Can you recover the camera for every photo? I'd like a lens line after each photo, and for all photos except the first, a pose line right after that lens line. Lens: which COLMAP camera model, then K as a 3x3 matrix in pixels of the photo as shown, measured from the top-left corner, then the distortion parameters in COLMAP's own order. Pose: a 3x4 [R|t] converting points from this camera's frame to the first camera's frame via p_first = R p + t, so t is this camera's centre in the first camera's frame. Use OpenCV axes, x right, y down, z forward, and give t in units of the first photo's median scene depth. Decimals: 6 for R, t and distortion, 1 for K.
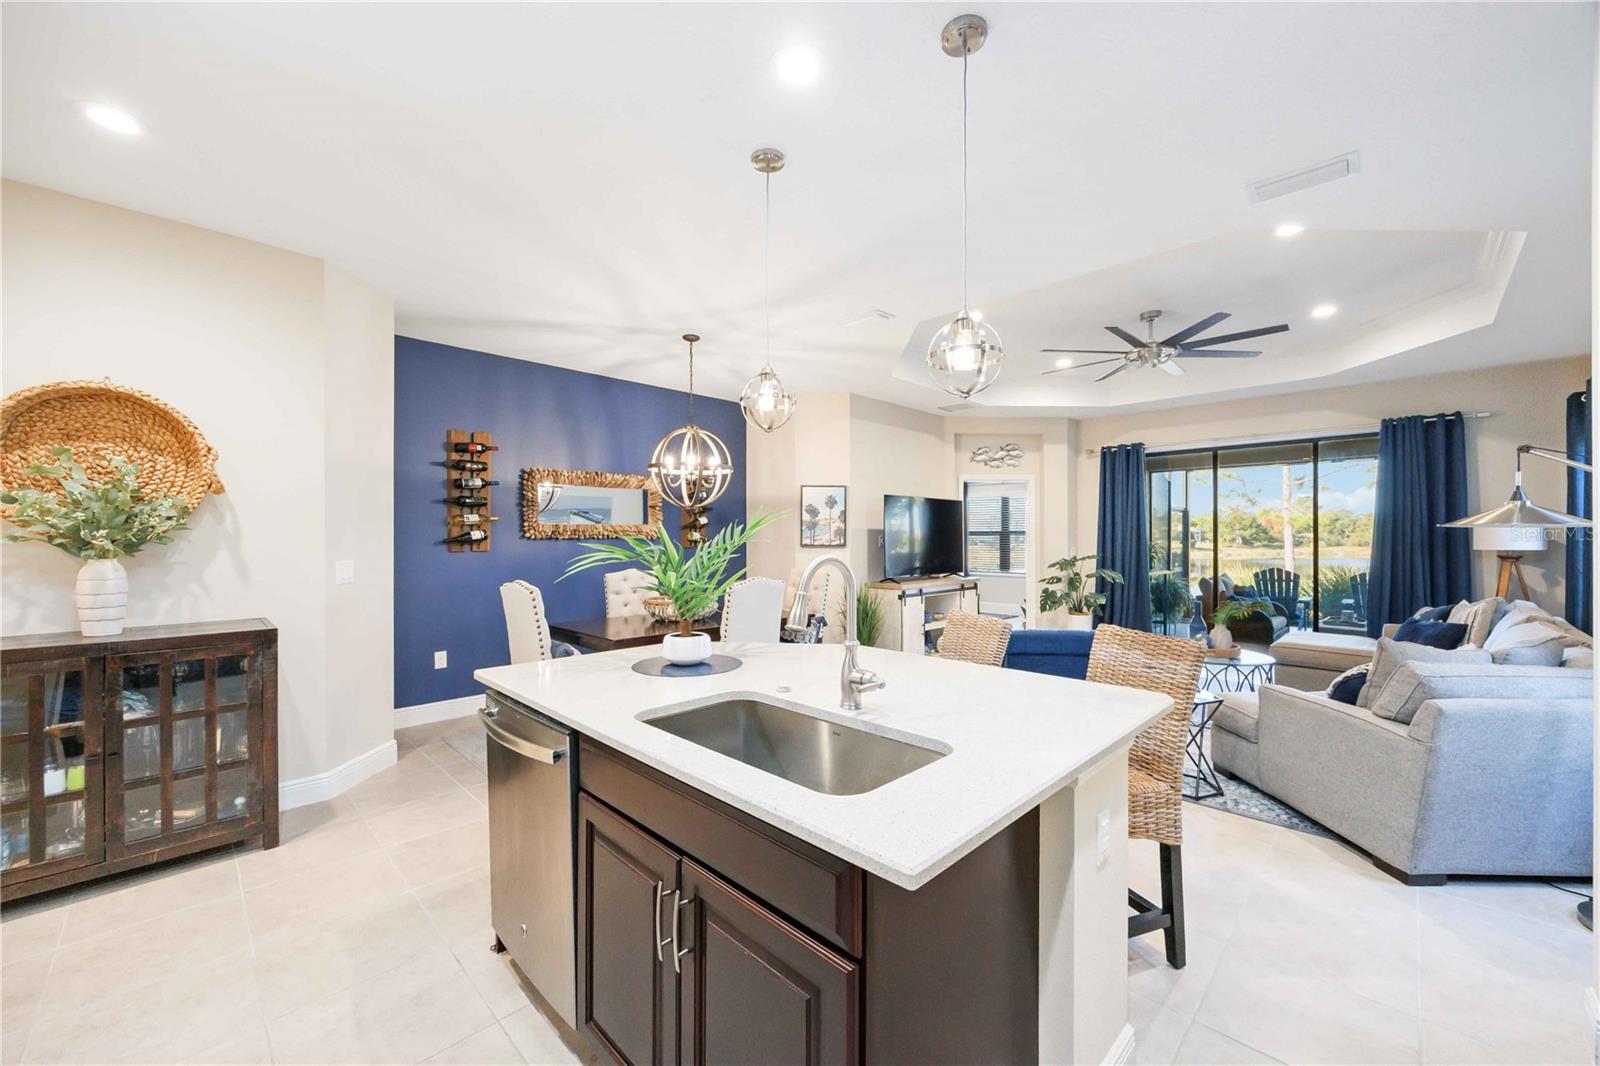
lens RADIAL K [[620.3, 0, 801.9], [0, 620.3, 539.8], [0, 0, 1]] dist [-0.002261, -0.000099]
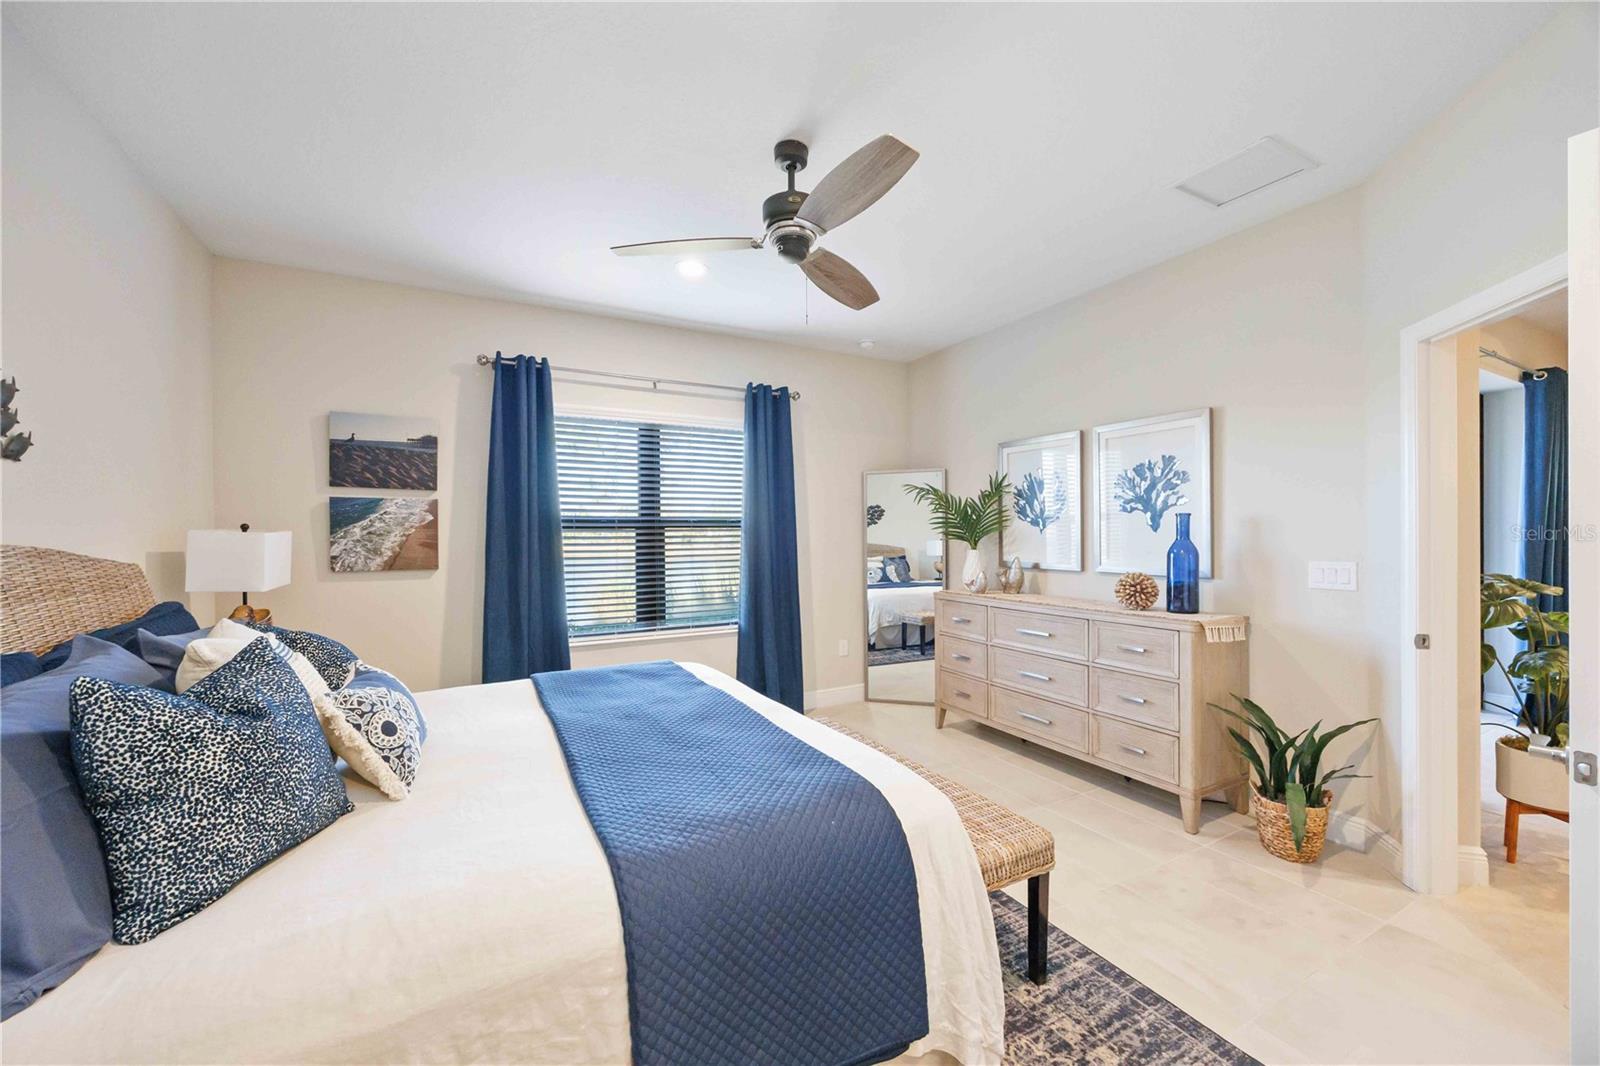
lens RADIAL K [[620.3, 0, 795.6], [0, 620.3, 533.5], [0, 0, 1]] dist [-0.002261, -0.000099]
pose [[0.291693, -0.002935, 0.956508, -0.011940], [0.012473, 0.999922, -0.000736, -0.008163], [-0.956431, 0.012145, 0.291706, 1.787690]]
